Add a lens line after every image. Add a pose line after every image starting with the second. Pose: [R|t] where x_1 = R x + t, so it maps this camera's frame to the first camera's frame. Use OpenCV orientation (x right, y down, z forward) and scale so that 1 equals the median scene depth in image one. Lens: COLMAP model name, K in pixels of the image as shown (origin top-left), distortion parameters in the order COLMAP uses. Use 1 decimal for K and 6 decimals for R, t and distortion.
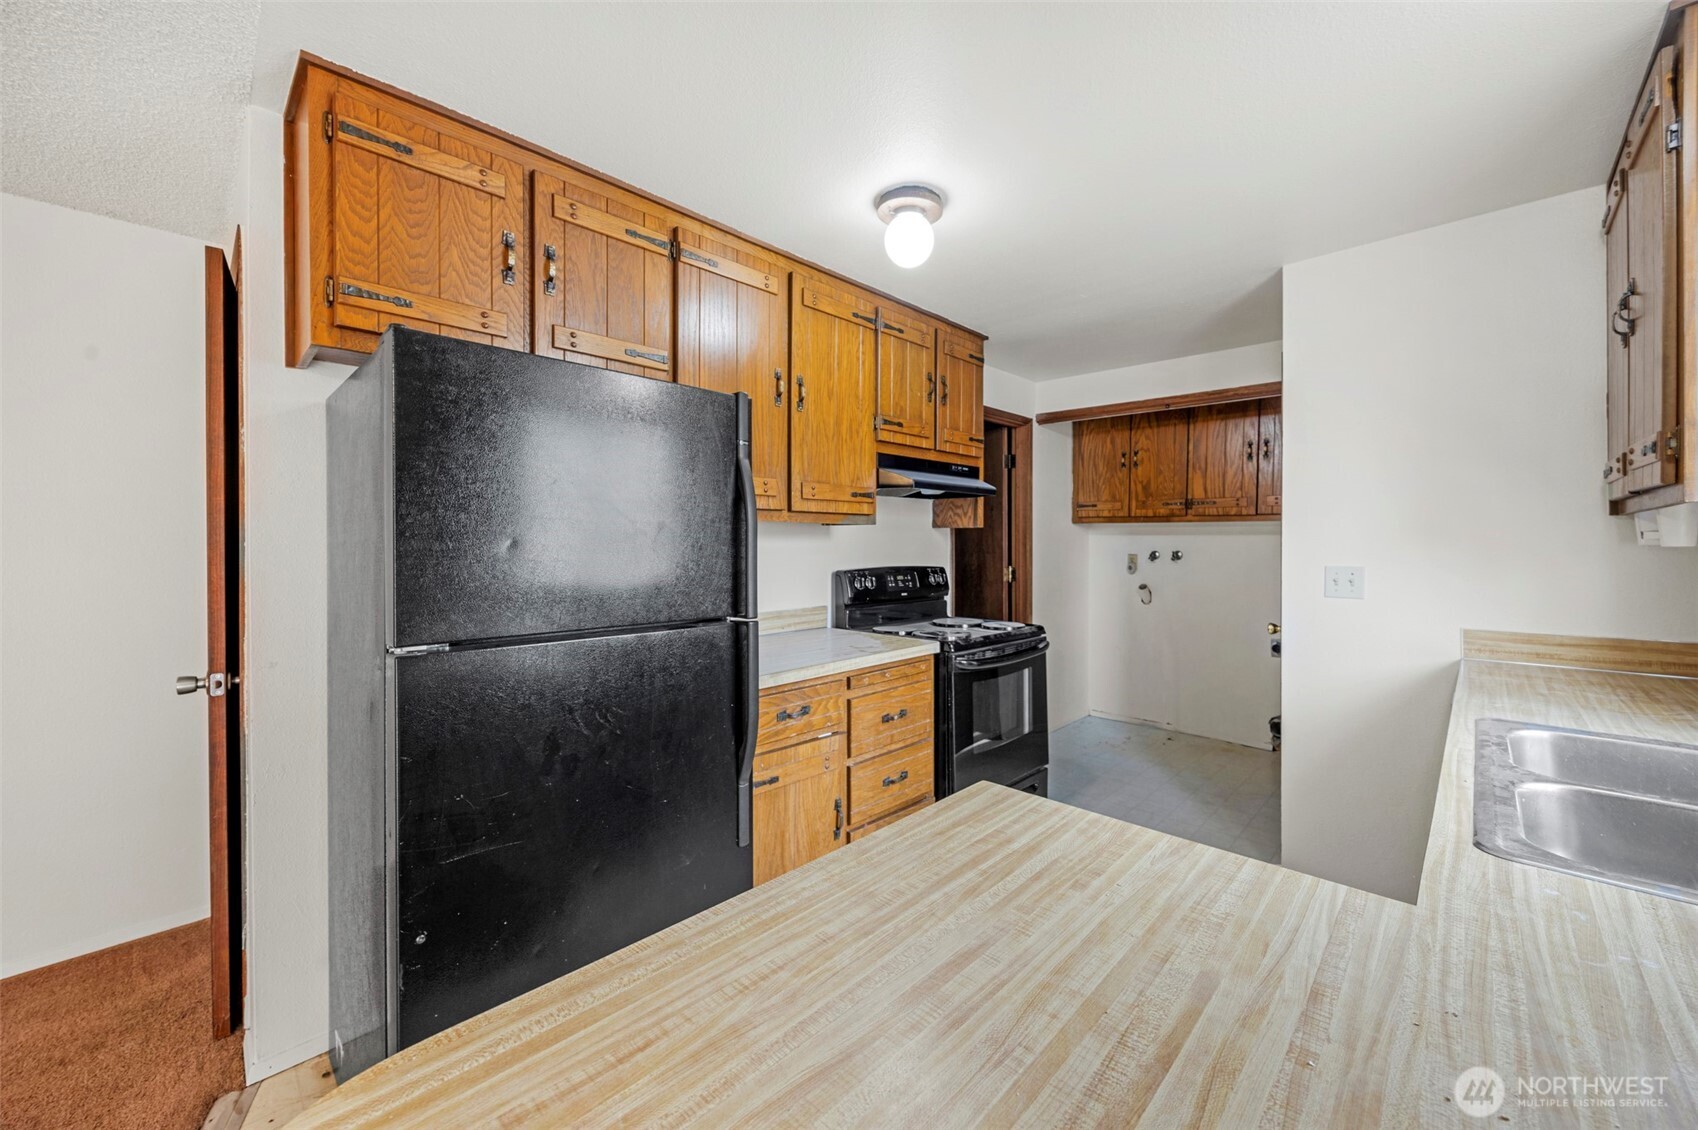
lens RADIAL K [[643.7, 0, 839.9], [0, 643.7, 549.2], [0, 0, 1]] dist [0.002086, -0.000020]
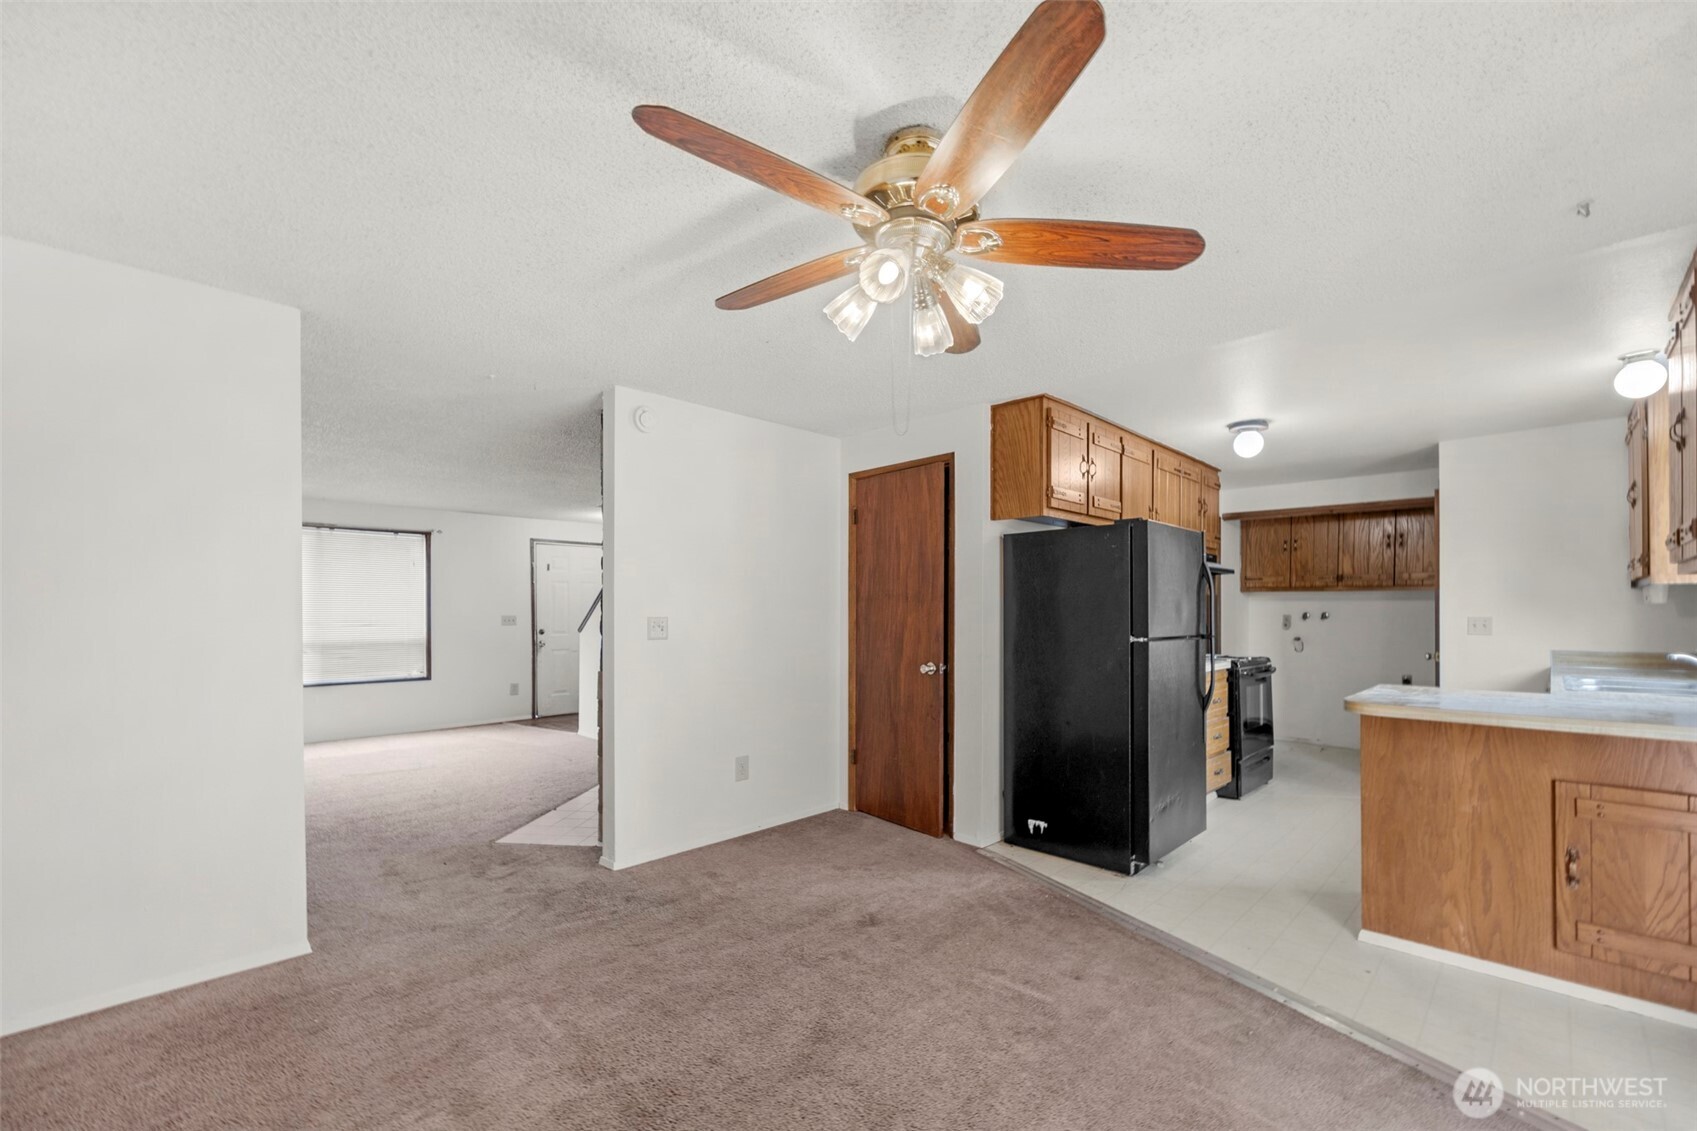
lens RADIAL K [[676.3, 0, 815.5], [0, 676.3, 607.1], [0, 0, 1]] dist [-0.001978, -0.000512]
pose [[0.998896, 0.001799, -0.046932, -0.527699], [-0.002600, 0.999852, -0.017012, 0.020596], [0.046894, 0.017116, 0.998753, -0.516867]]
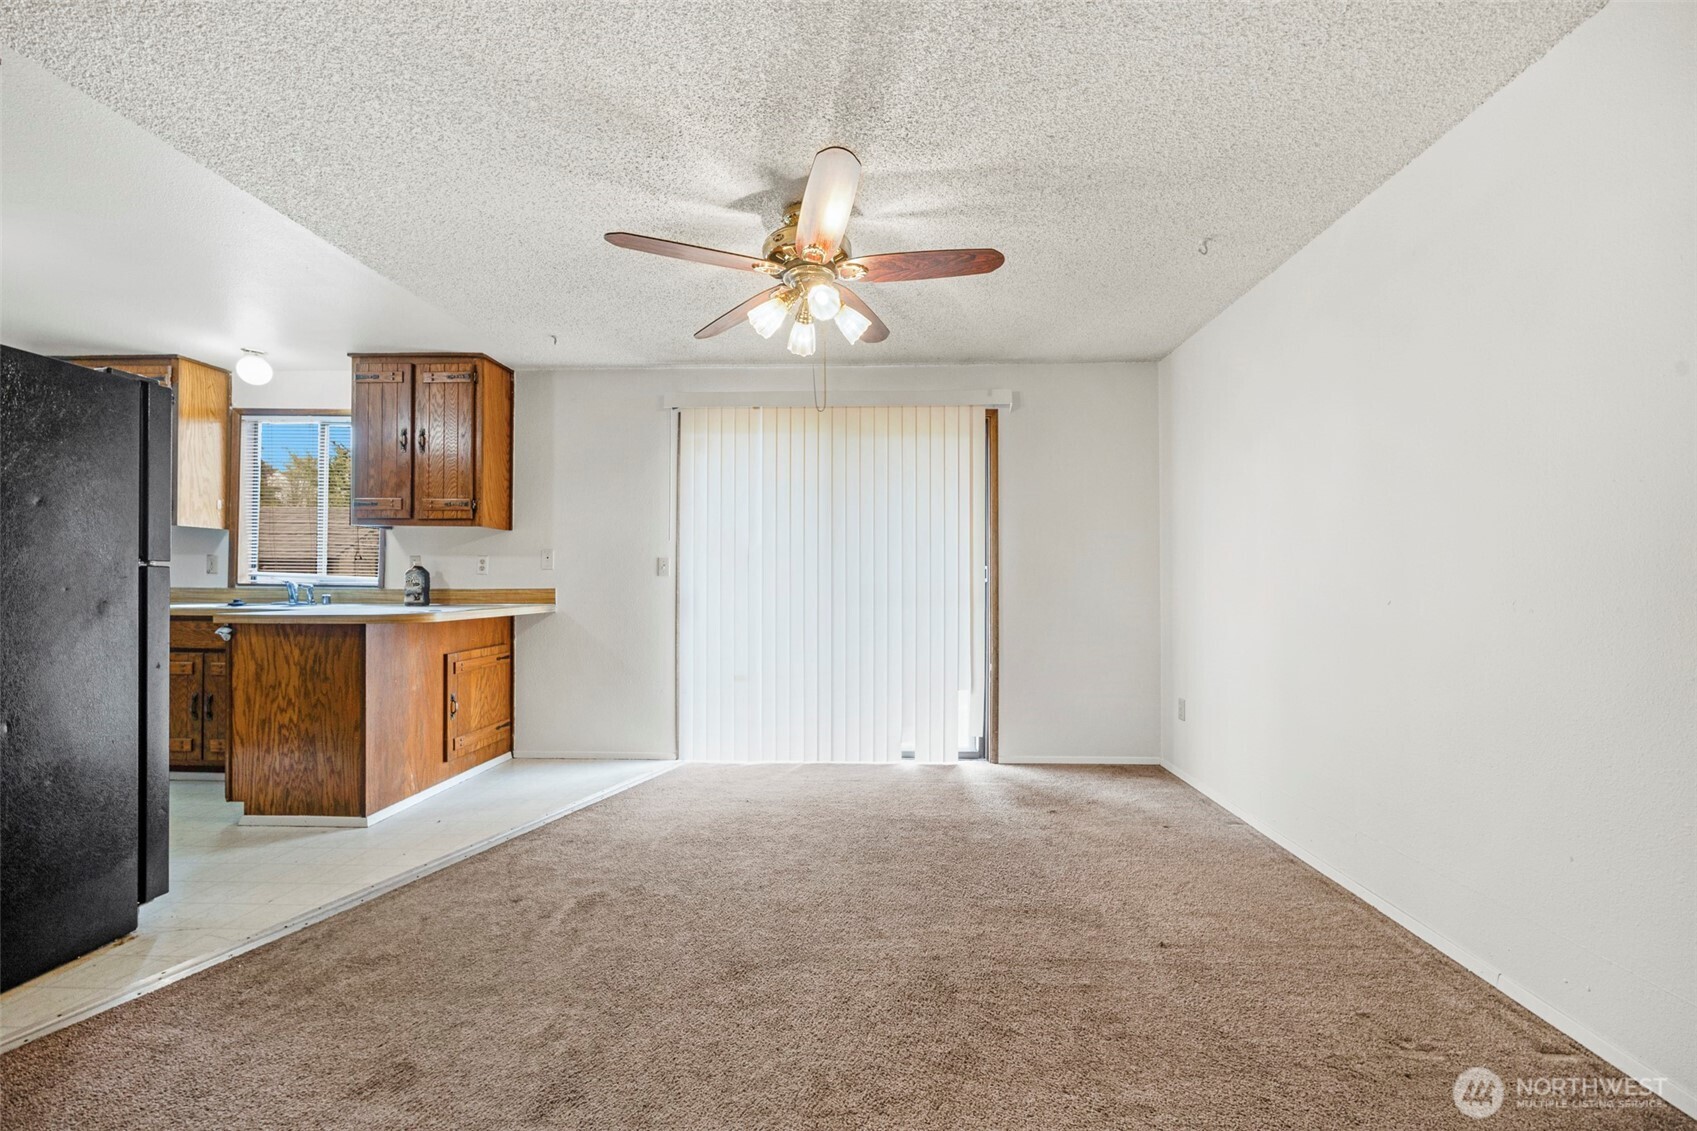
lens RADIAL K [[676.3, 0, 893.3], [0, 676.3, 589.6], [0, 0, 1]] dist [-0.001978, -0.000512]
pose [[-0.696979, -0.001670, 0.717089, -0.959460], [0.005737, 0.999952, 0.007905, 0.064772], [-0.717068, 0.009624, -0.696936, 0.247082]]
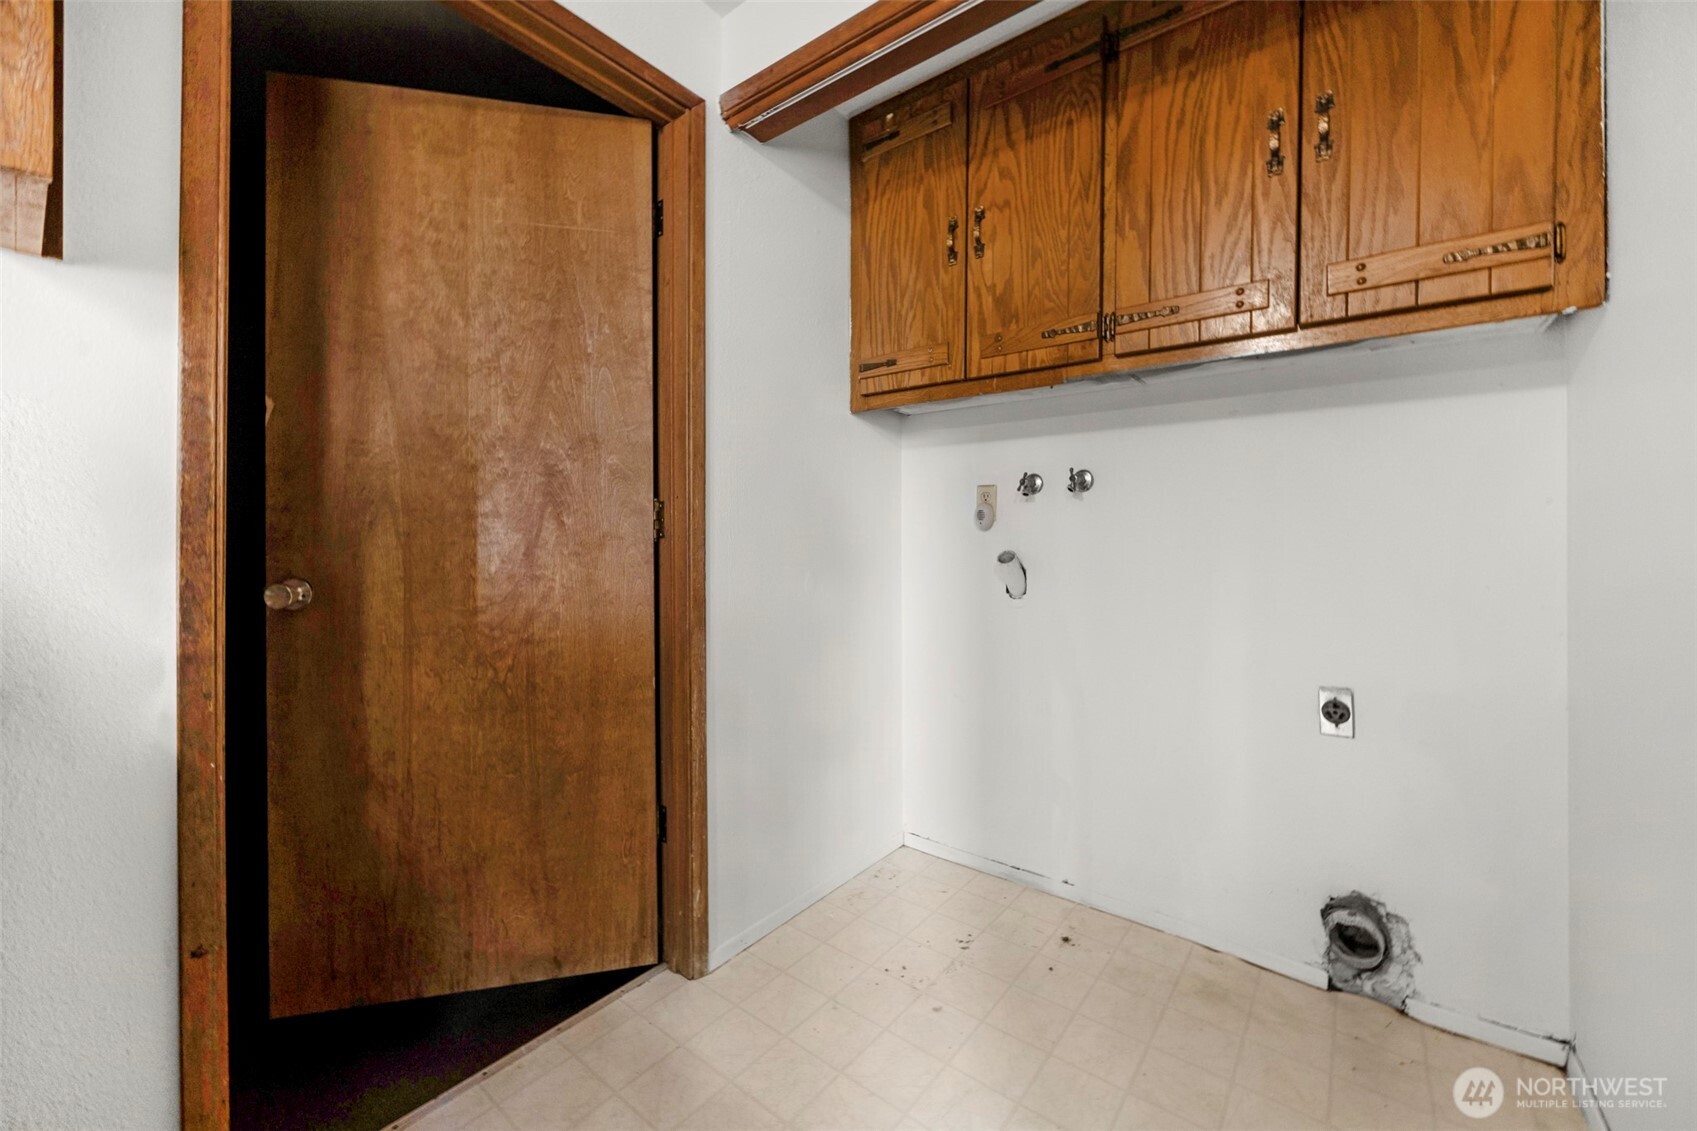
lens RADIAL K [[676.3, 0, 823.2], [0, 676.3, 534.4], [0, 0, 1]] dist [-0.001978, -0.000512]
pose [[0.995417, 0.001946, 0.095614, 0.343477], [0.000249, 0.999737, -0.022936, 0.060037], [-0.095633, 0.022855, 0.995154, 0.633355]]
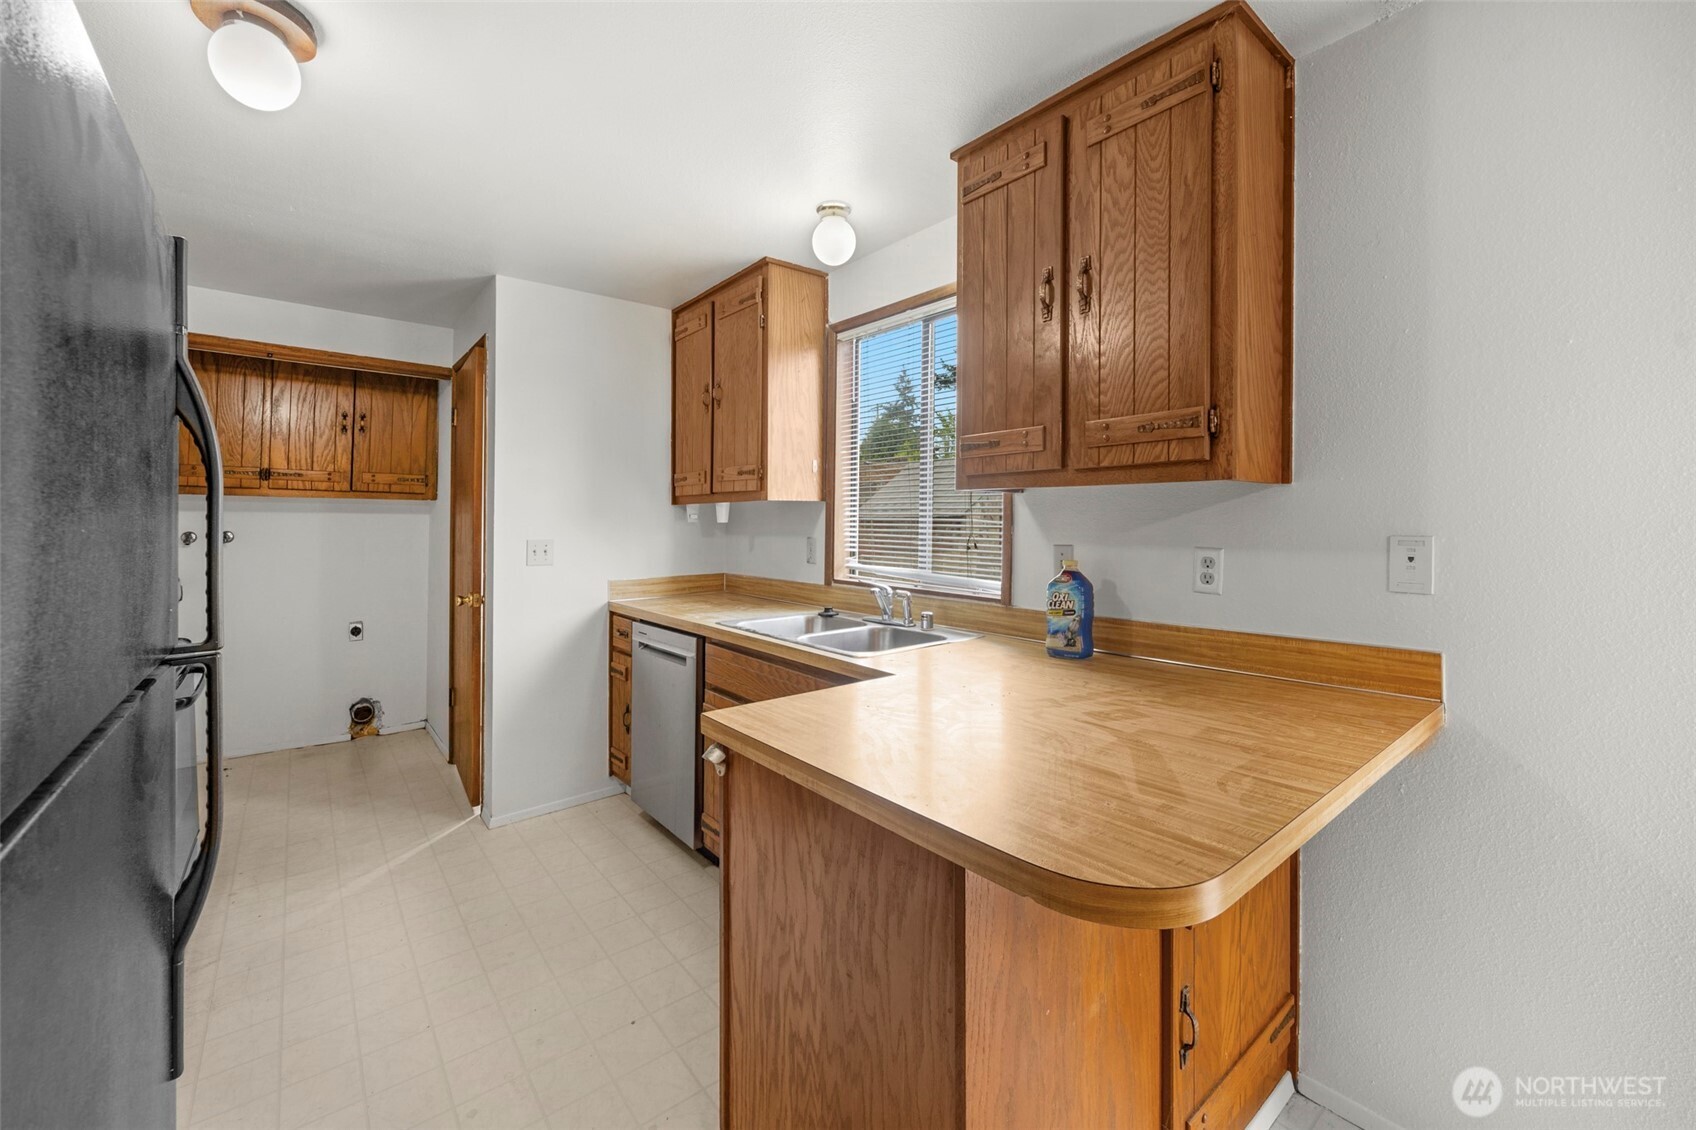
lens RADIAL K [[675.9, 0, 852.8], [0, 675.9, 517.3], [0, 0, 1]] dist [-0.001978, -0.000512]
pose [[0.097298, 0.011221, 0.995192, -0.251747], [0.009425, 0.999881, -0.012195, 0.003439], [-0.995211, 0.010566, 0.097181, 0.161090]]
